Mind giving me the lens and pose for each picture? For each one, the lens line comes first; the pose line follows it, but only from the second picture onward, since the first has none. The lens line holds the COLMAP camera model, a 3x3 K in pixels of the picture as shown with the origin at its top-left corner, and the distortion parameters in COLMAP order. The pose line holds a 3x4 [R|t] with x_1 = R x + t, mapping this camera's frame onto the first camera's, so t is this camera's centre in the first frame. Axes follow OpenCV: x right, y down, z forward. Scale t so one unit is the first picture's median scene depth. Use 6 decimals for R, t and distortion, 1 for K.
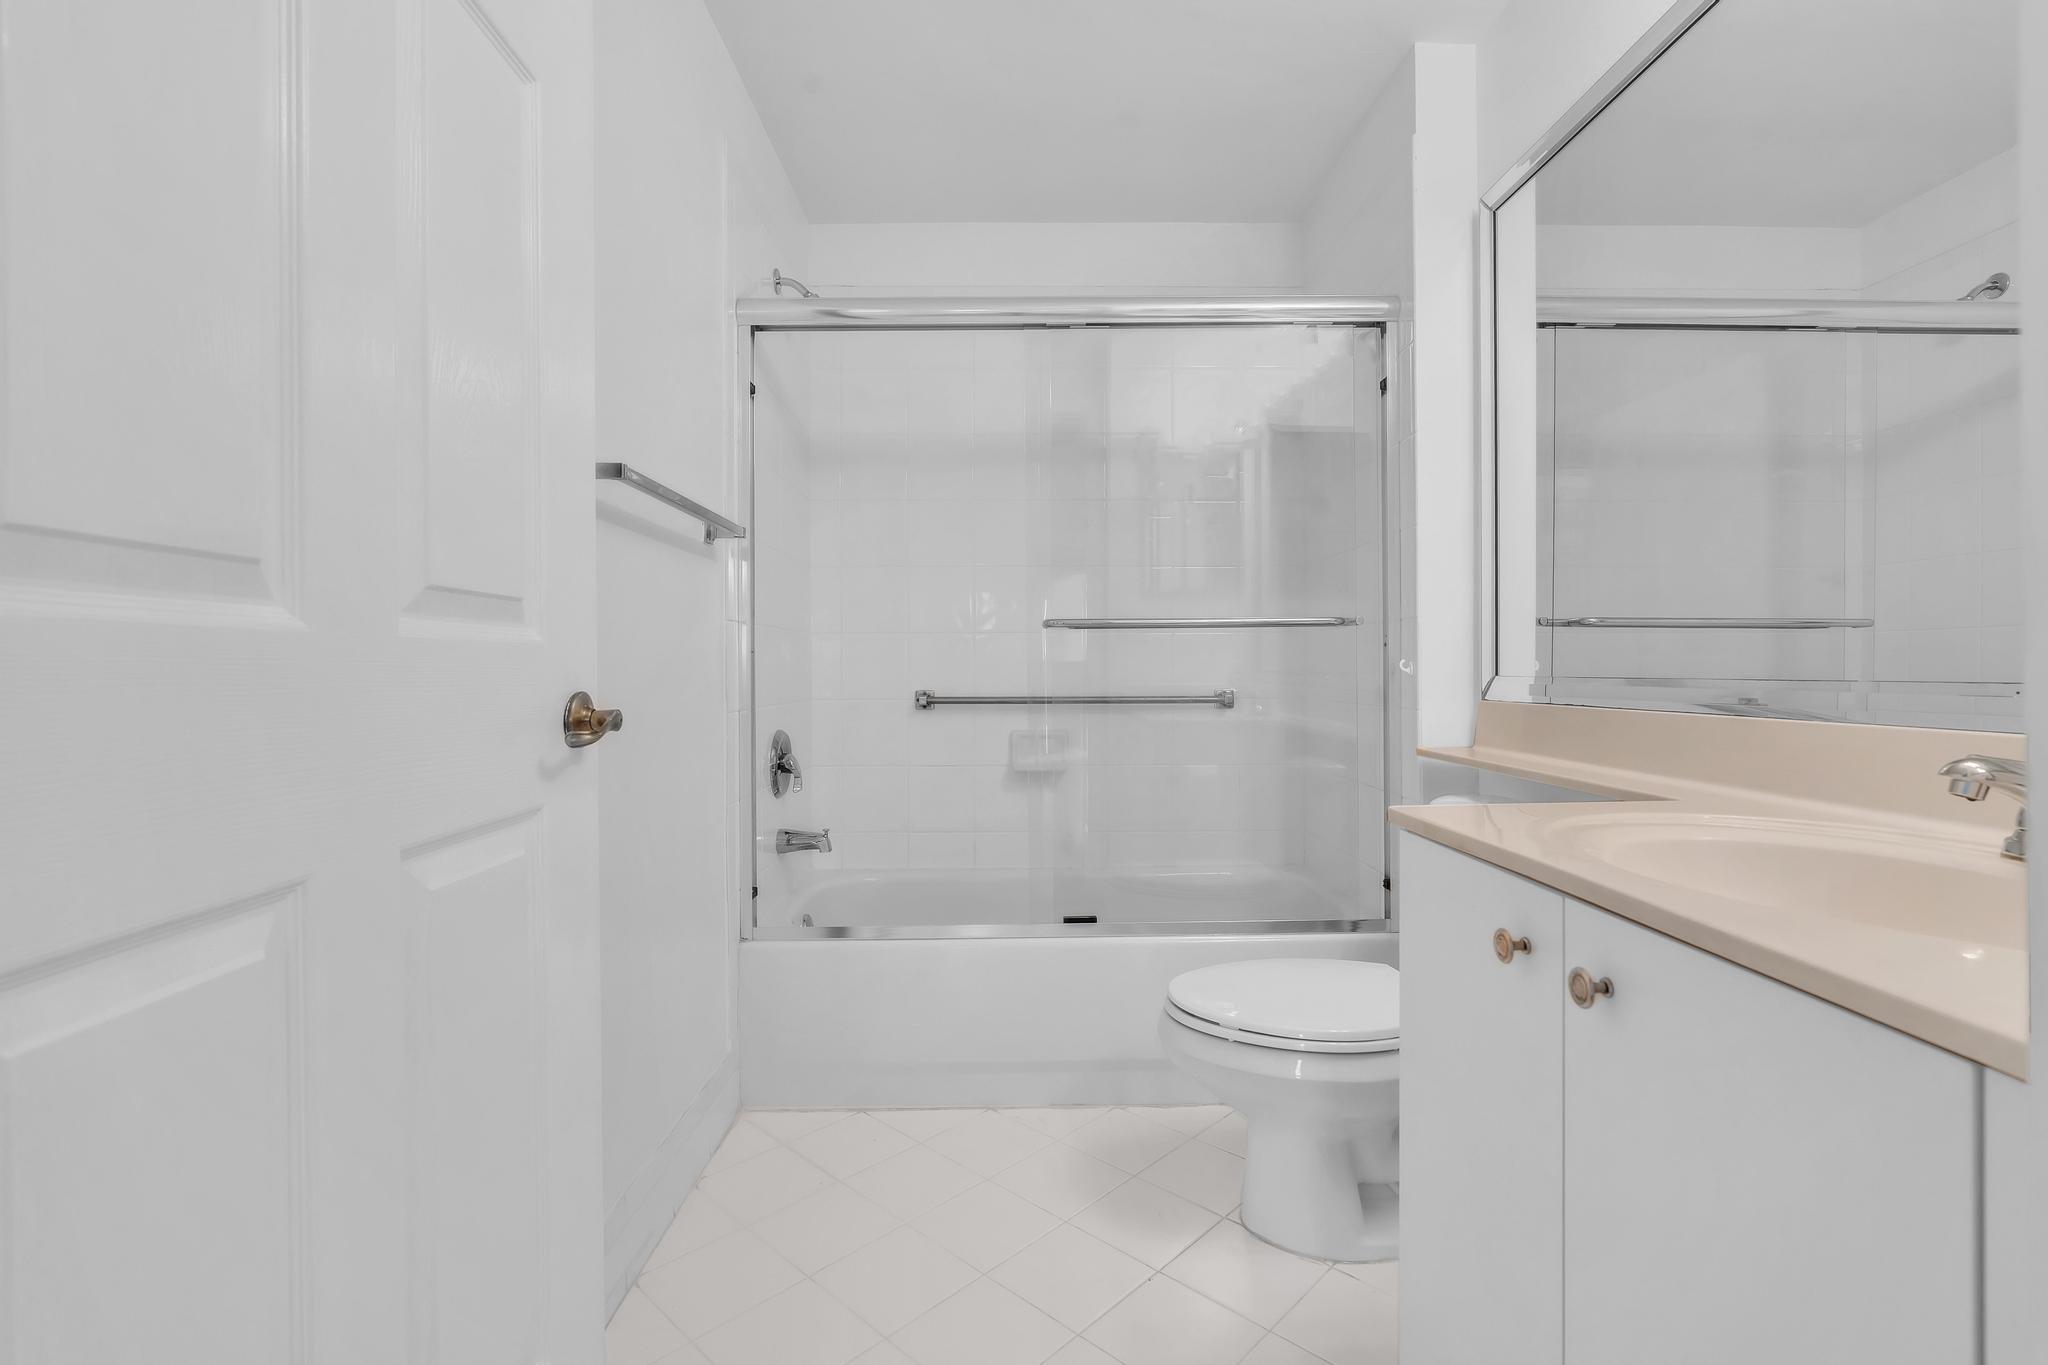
lens RADIAL K [[913.1, 0, 1033.4], [0, 913.1, 680.3], [0, 0, 1]] dist [-0.002918, 0.000400]
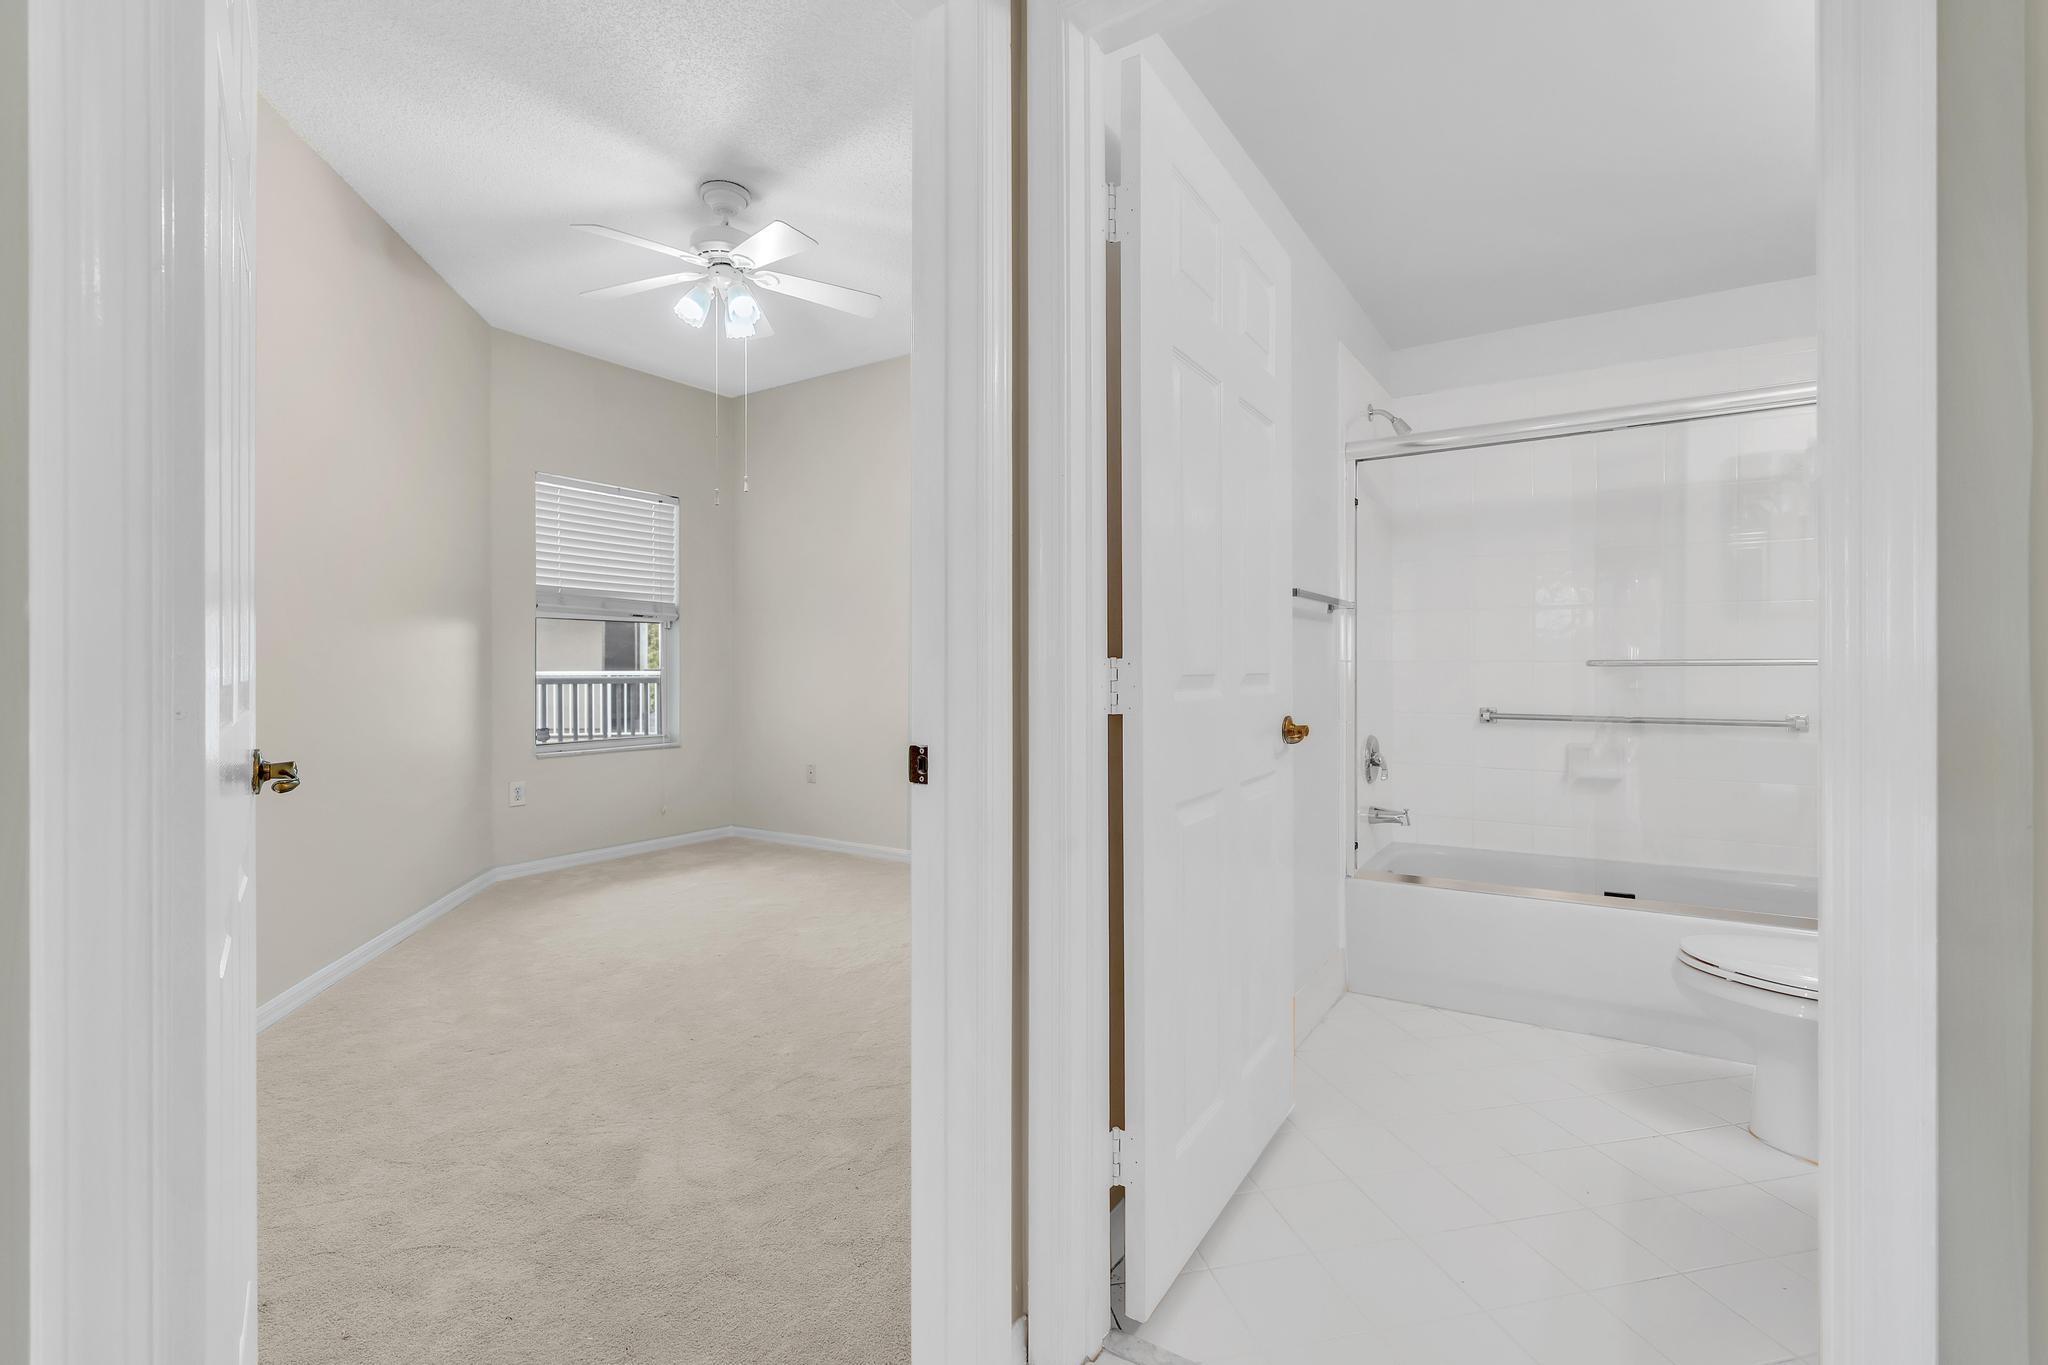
lens RADIAL K [[916.8, 0, 1023.8], [0, 916.8, 679.3], [0, 0, 1]] dist [-0.003489, -0.000295]
pose [[0.826440, 0.005989, -0.562993, 0.081656], [-0.006022, 0.999980, 0.001797, -0.035562], [0.562993, 0.001905, 0.826459, -0.519326]]
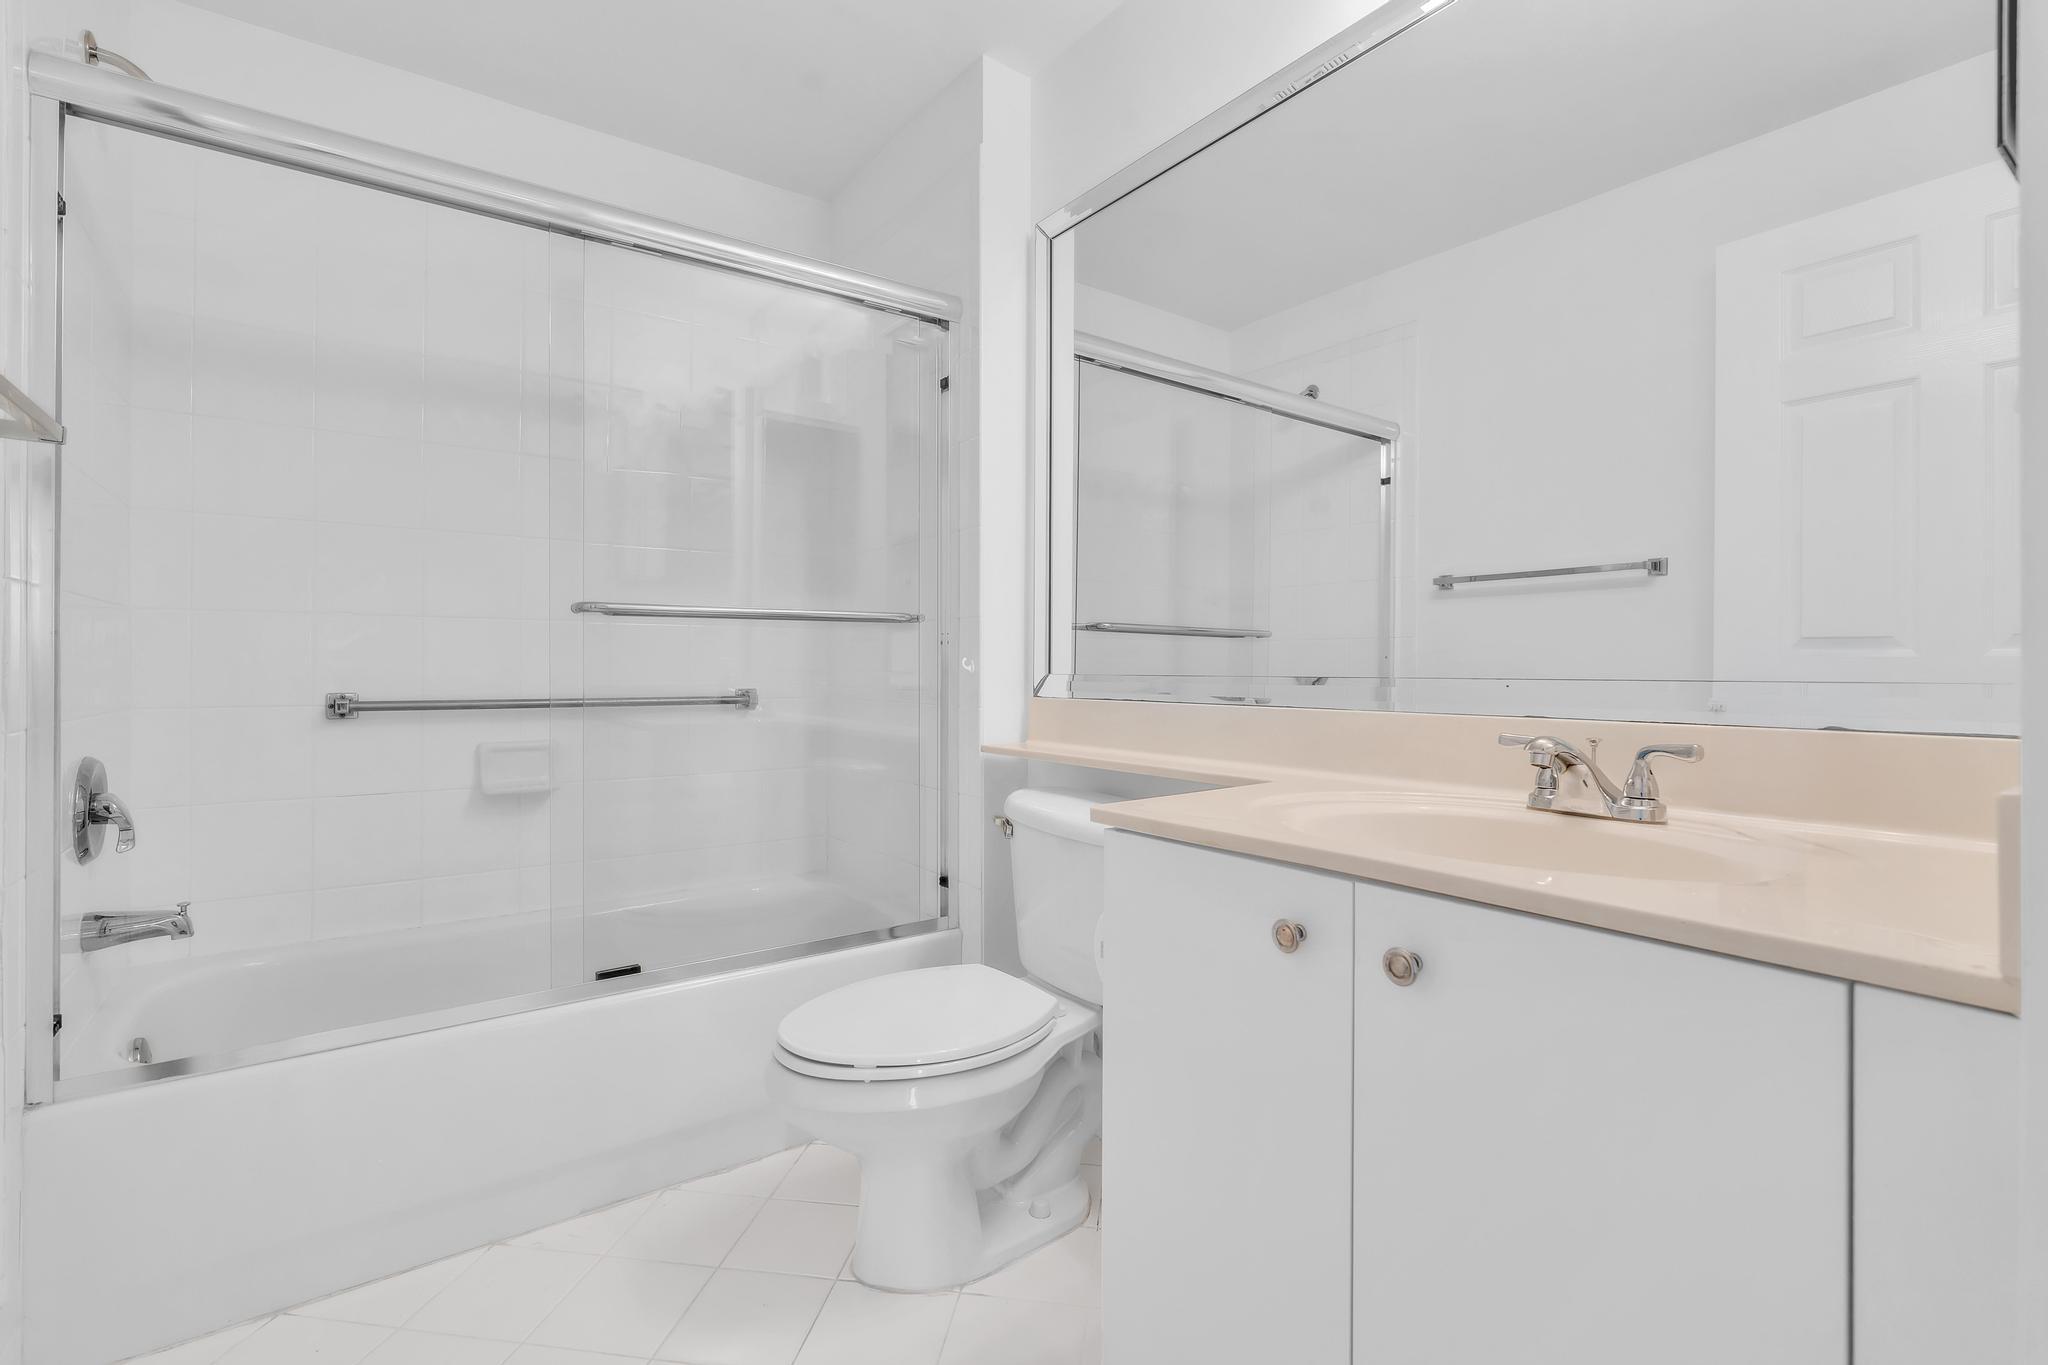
lens RADIAL K [[923.7, 0, 1020.1], [0, 923.7, 672.4], [0, 0, 1]] dist [-0.003135, -0.000131]
pose [[0.822649, 0.002791, 0.568543, -0.121267], [0.000827, 0.999981, -0.006105, -0.000096], [-0.568549, 0.005493, 0.822631, 0.116627]]
